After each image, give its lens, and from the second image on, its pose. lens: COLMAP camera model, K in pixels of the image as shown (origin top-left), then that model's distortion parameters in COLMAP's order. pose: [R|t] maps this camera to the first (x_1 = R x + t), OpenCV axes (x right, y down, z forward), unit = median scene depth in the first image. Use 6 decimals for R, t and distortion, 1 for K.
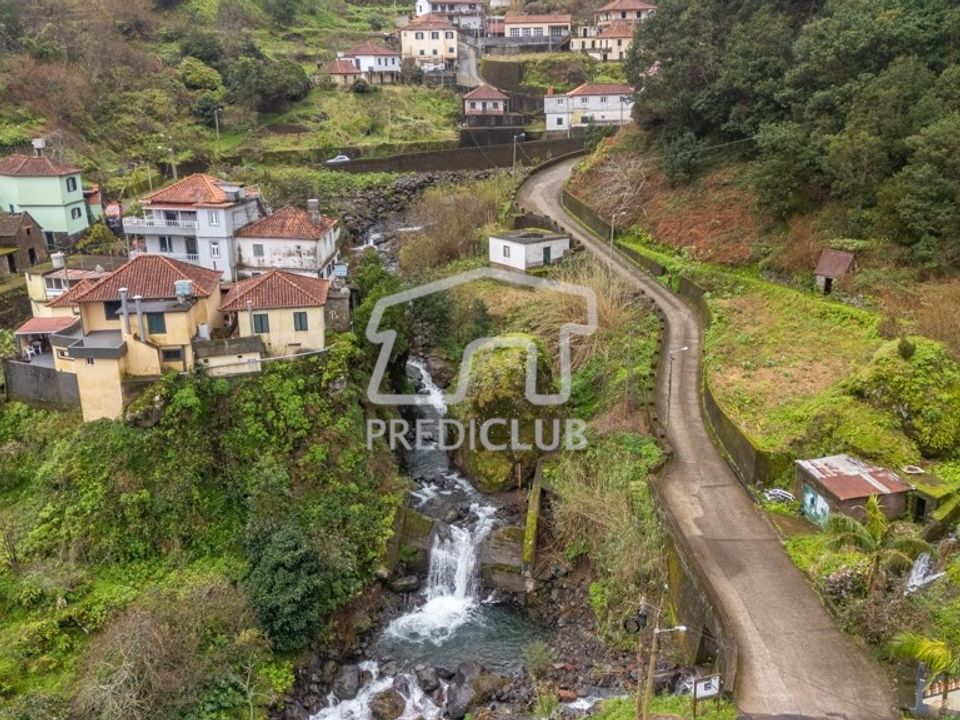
lens RADIAL K [[901.4, 0, 480.0], [0, 901.4, 360.0], [0, 0, 1]] dist [0.094995, -0.111956]
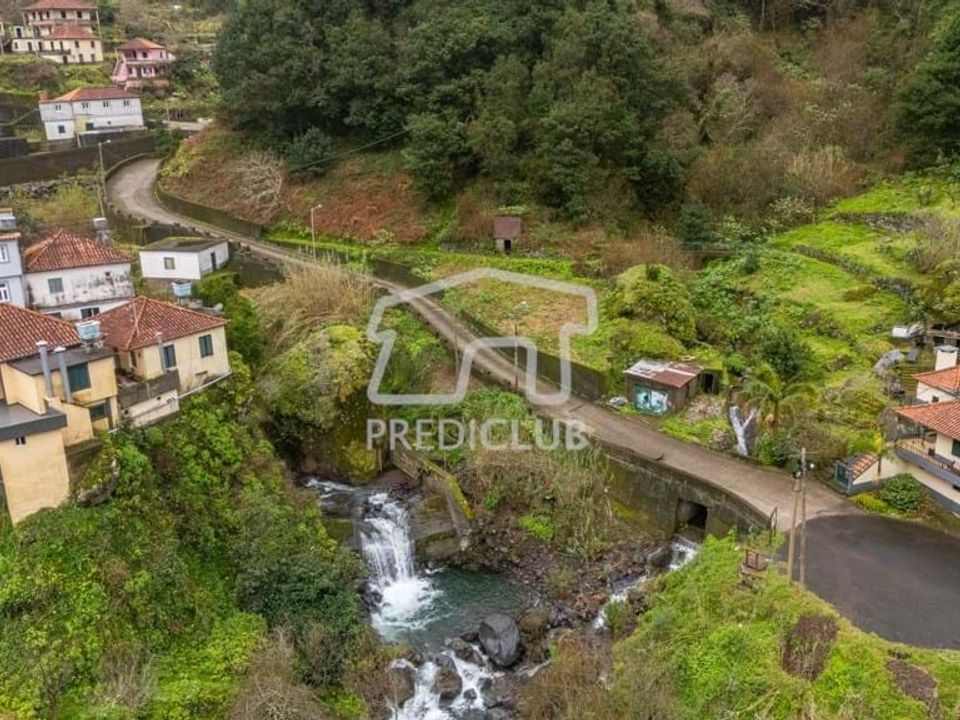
lens RADIAL K [[901.4, 0, 480.0], [0, 901.4, 360.0], [0, 0, 1]] dist [0.094995, -0.111956]
pose [[0.765609, -0.211631, 0.607499, -0.478630], [0.216131, 0.974066, 0.066947, -0.027290], [-0.605912, 0.080044, 0.791494, 0.111631]]
